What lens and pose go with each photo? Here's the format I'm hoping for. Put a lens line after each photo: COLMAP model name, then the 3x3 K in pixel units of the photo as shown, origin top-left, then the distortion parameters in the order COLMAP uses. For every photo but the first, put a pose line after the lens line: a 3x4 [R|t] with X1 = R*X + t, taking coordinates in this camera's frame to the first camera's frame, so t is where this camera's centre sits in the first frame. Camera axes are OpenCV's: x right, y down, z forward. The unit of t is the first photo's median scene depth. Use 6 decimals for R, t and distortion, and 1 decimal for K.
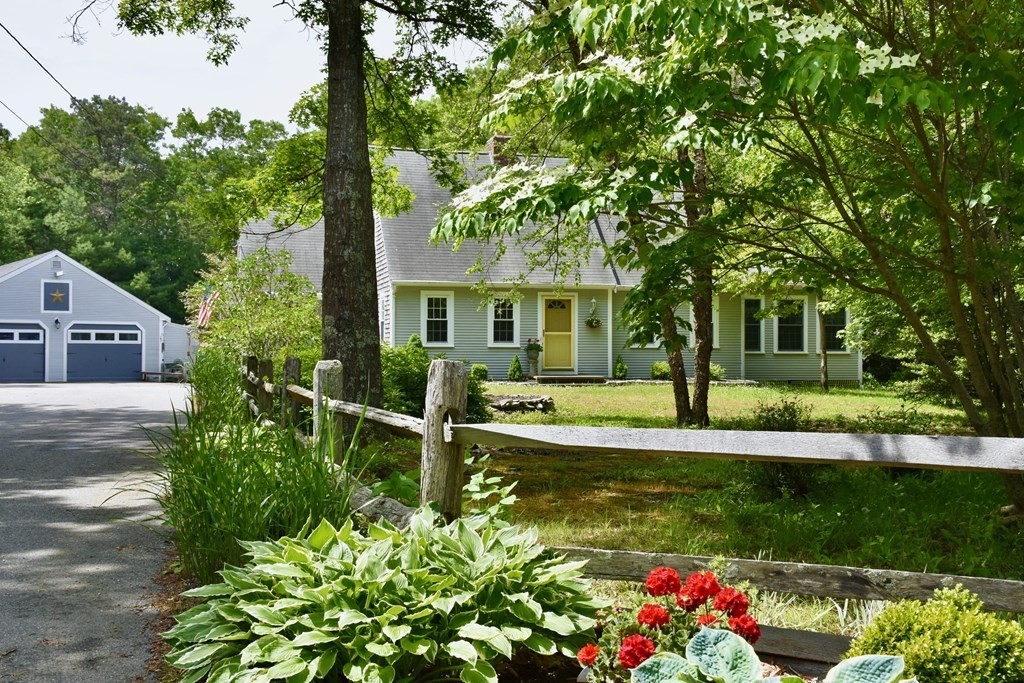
lens RADIAL K [[1256.9, 0, 516.6], [0, 1256.9, 347.1], [0, 0, 1]] dist [0.119820, 0.000000]
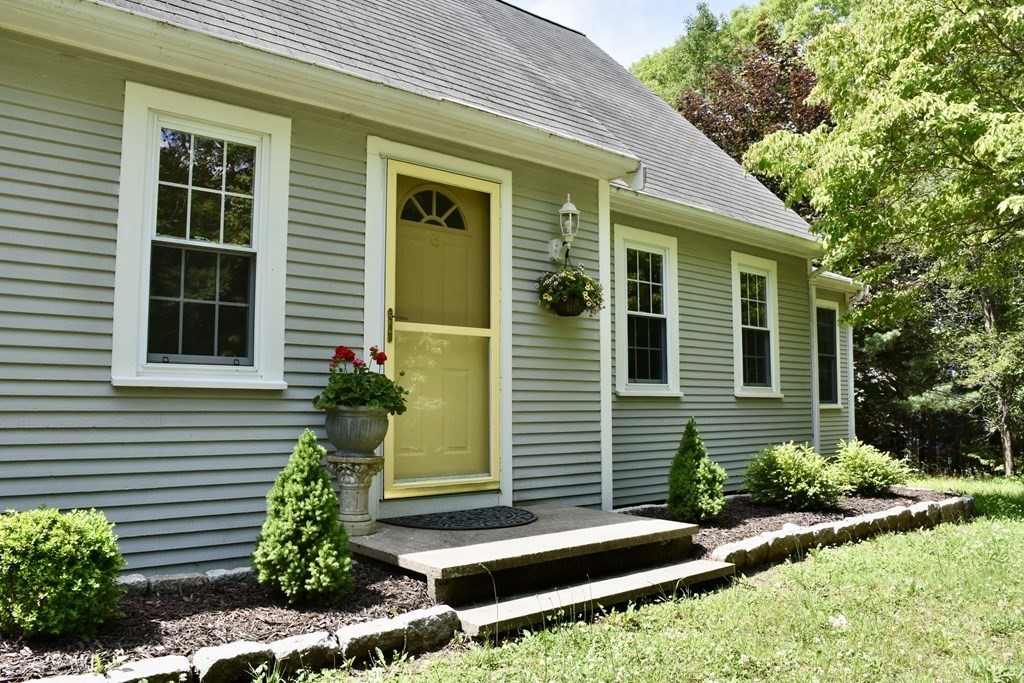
lens RADIAL K [[834.4, 0, 511.1], [0, 834.4, 340.3], [0, 0, 1]] dist [-0.145204, -0.001528]
pose [[0.894265, 0.032706, 0.446341, -0.015246], [0.000219, 0.997294, -0.073517, 0.001242], [-0.447537, 0.065842, 0.891838, 0.564952]]
